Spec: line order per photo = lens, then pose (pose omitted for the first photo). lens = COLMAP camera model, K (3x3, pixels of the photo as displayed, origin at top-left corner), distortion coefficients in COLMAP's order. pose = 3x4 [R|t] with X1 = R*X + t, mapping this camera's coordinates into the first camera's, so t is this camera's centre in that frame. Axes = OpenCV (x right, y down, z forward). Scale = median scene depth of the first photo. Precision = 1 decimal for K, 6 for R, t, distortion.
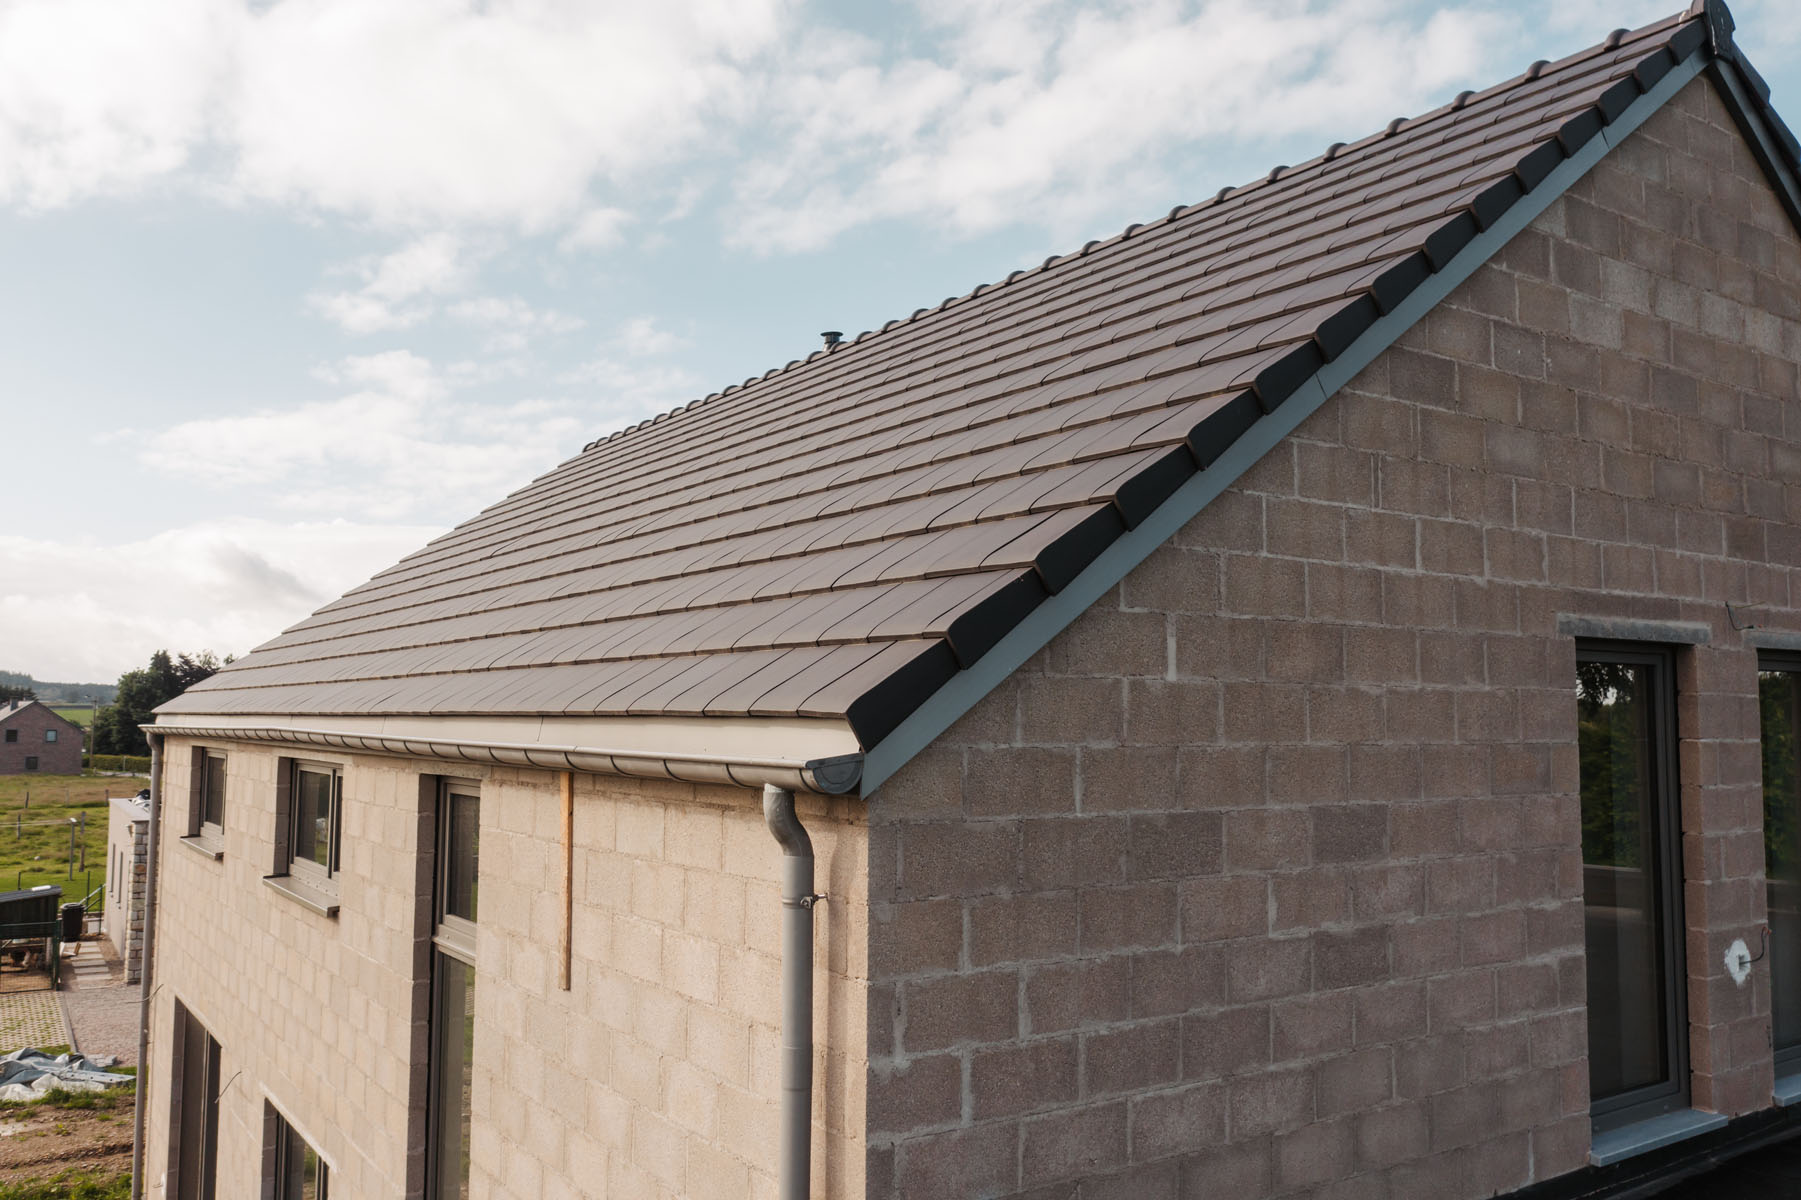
lens RADIAL K [[1427.5, 0, 894.2], [0, 1427.5, 594.6], [0, 0, 1]] dist [-0.013655, 0.005319]
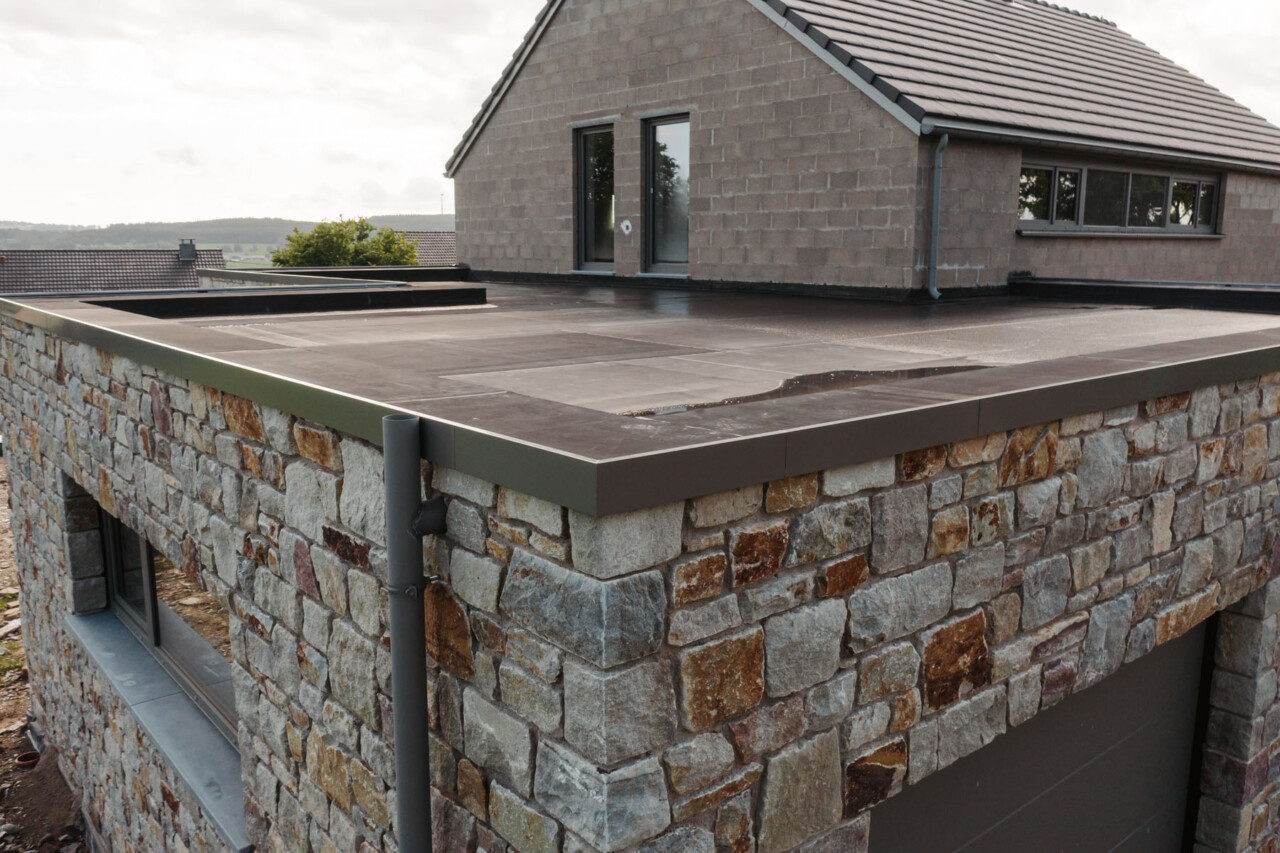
lens RADIAL K [[1014.6, 0, 635.5], [0, 1014.6, 422.7], [0, 0, 1]] dist [-0.013655, 0.005319]
pose [[0.092100, 0.169471, -0.981222, 3.218249], [0.084492, 0.980527, 0.177281, 0.326194], [0.992159, -0.099233, 0.075988, 0.925107]]
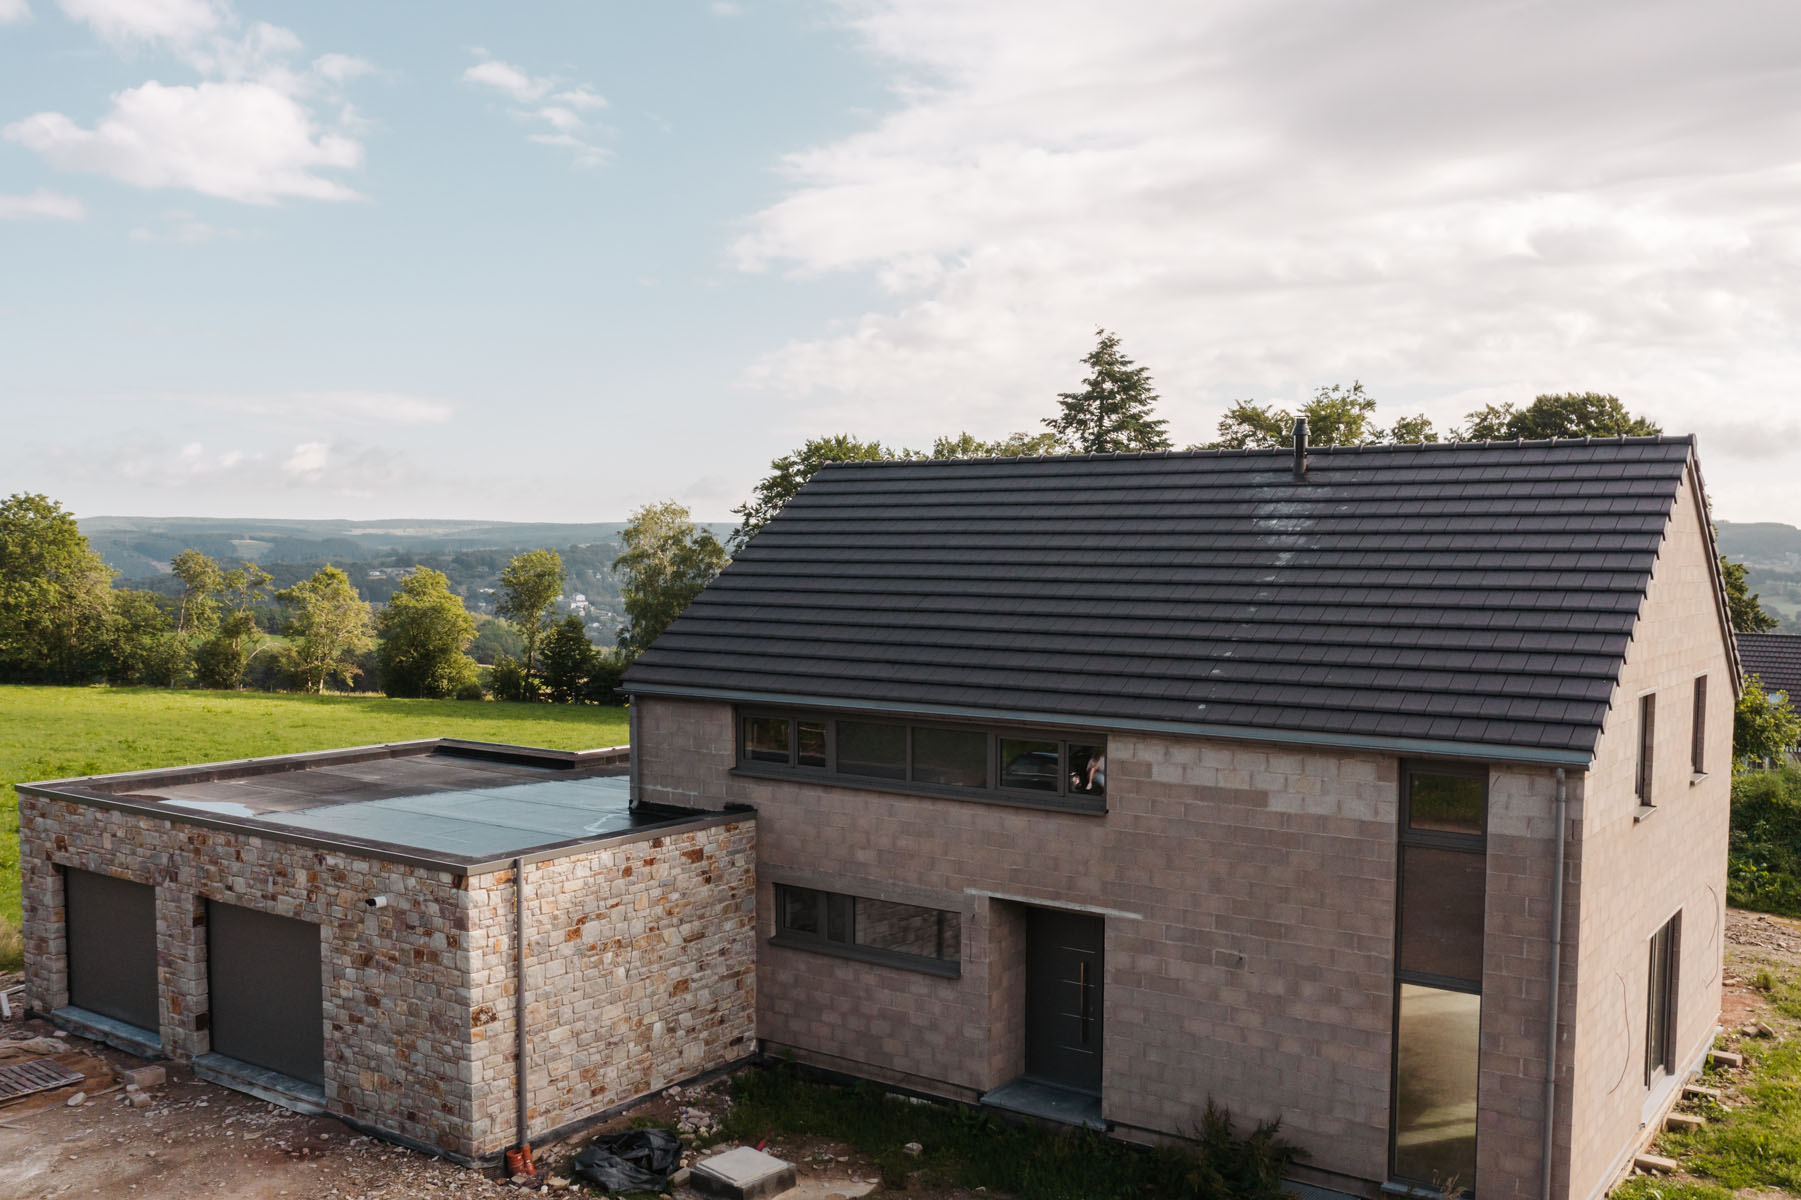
lens RADIAL K [[1614.6, 0, 947.8], [0, 1614.6, 672.2], [0, 0, 1]] dist [-0.008776, 0.008043]
pose [[-0.933849, 0.014147, -0.357387, 2.097081], [0.017702, 0.999821, -0.006676, 0.170511], [0.357228, -0.012561, -0.933933, 5.851079]]
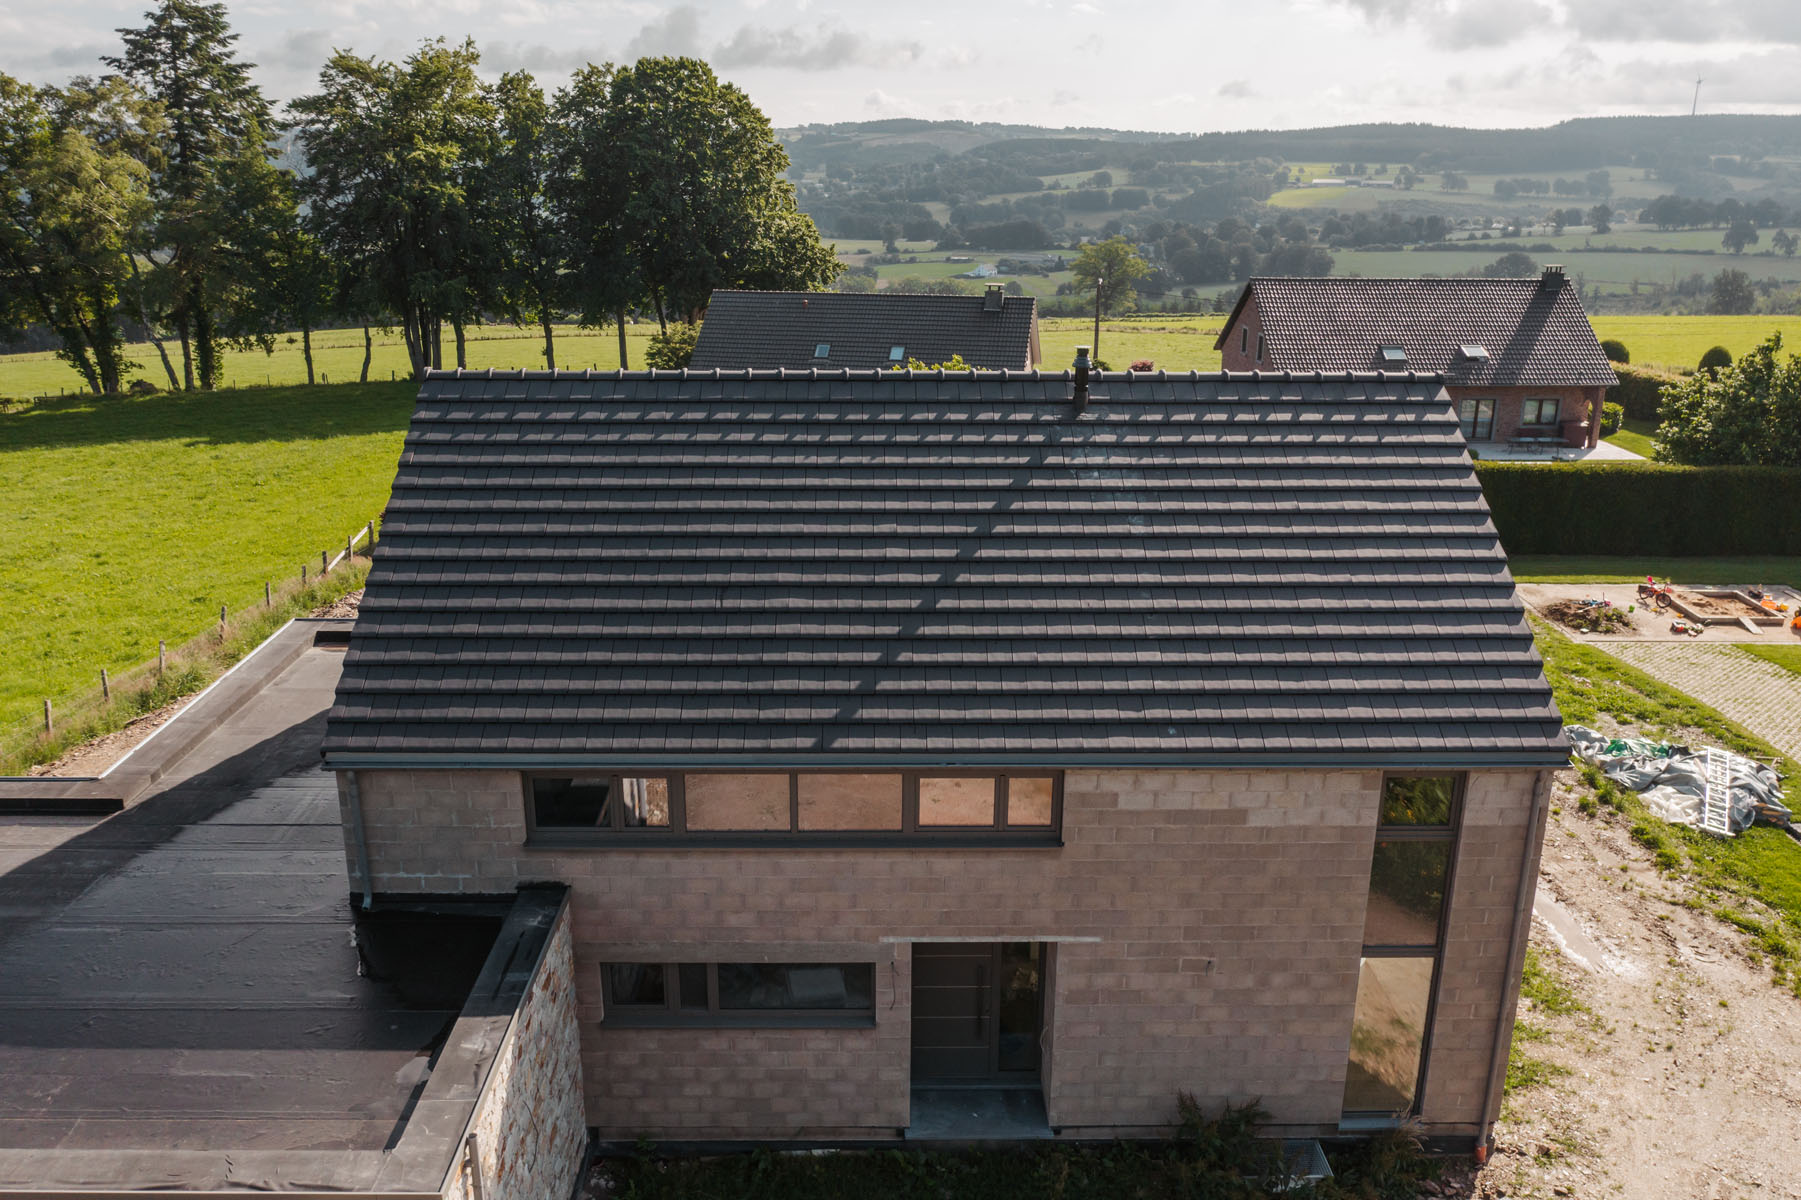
lens RADIAL K [[1427.5, 0, 894.2], [0, 1427.5, 594.6], [0, 0, 1]] dist [-0.013655, 0.005319]
pose [[-0.559104, 0.240549, -0.793435, 2.875880], [0.063595, 0.966609, 0.248238, -0.751979], [0.826655, 0.088333, -0.555733, 4.029428]]
